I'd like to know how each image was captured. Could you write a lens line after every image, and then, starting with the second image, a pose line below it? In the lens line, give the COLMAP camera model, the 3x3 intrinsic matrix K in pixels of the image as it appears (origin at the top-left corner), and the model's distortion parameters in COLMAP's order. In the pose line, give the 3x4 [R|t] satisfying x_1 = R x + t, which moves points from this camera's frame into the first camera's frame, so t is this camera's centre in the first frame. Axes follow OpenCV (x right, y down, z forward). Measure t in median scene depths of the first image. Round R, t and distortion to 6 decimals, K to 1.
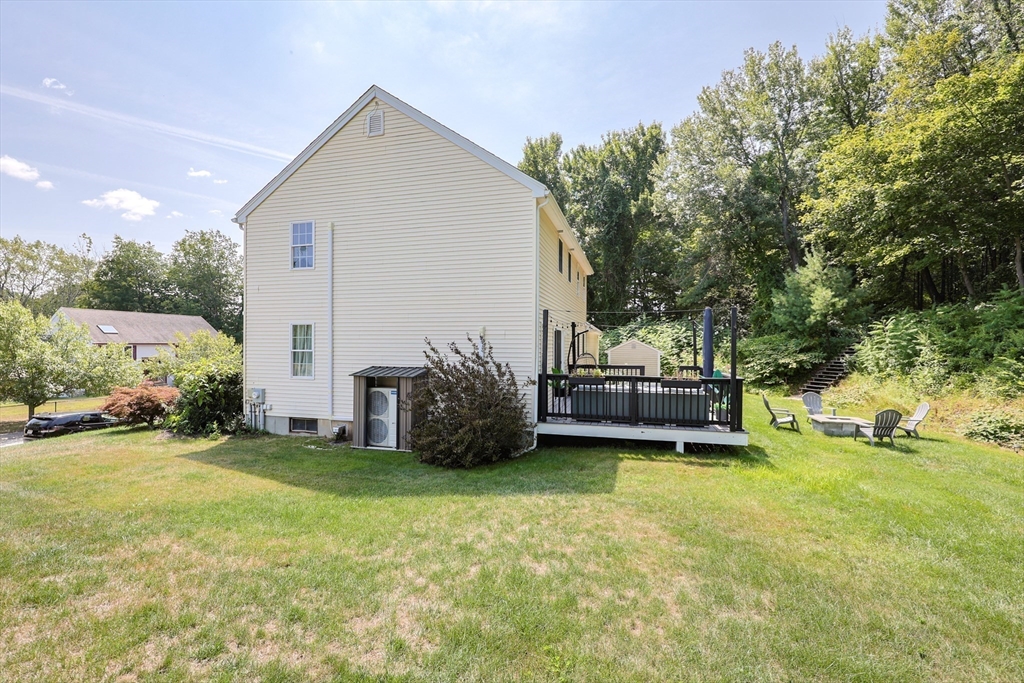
lens RADIAL K [[435.4, 0, 511.7], [0, 435.4, 346.4], [0, 0, 1]] dist [-0.002558, 0.000913]
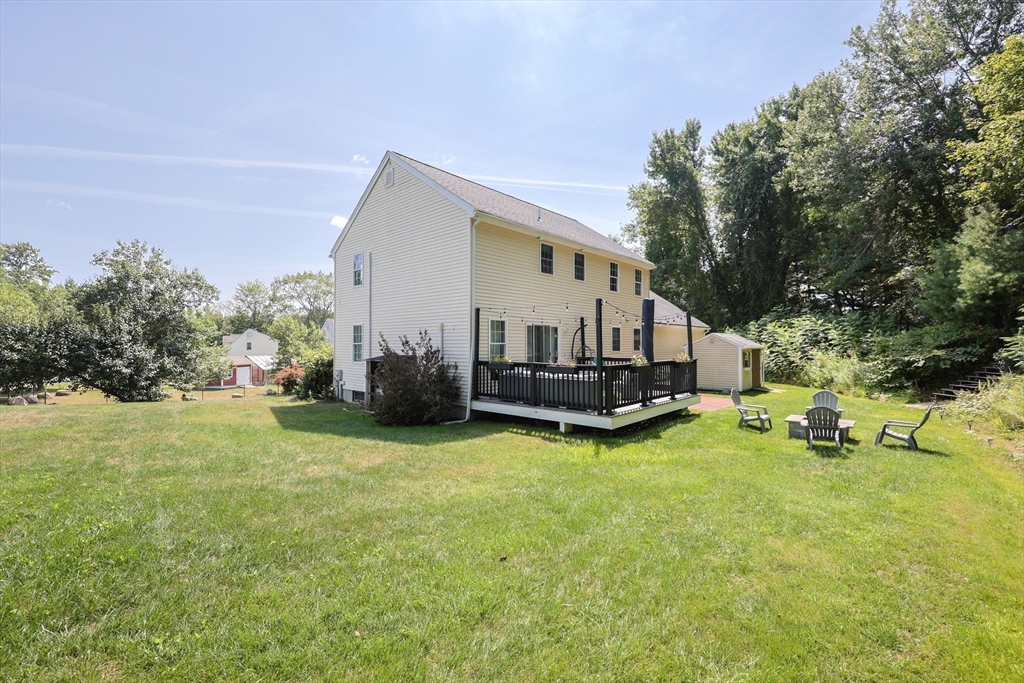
lens RADIAL K [[435.4, 0, 514.5], [0, 435.4, 338.9], [0, 0, 1]] dist [-0.002558, 0.000913]
pose [[0.890699, -0.010318, -0.454477, 0.654384], [0.001880, 0.999817, -0.019015, 0.023278], [0.454590, 0.016082, 0.890556, -0.037866]]
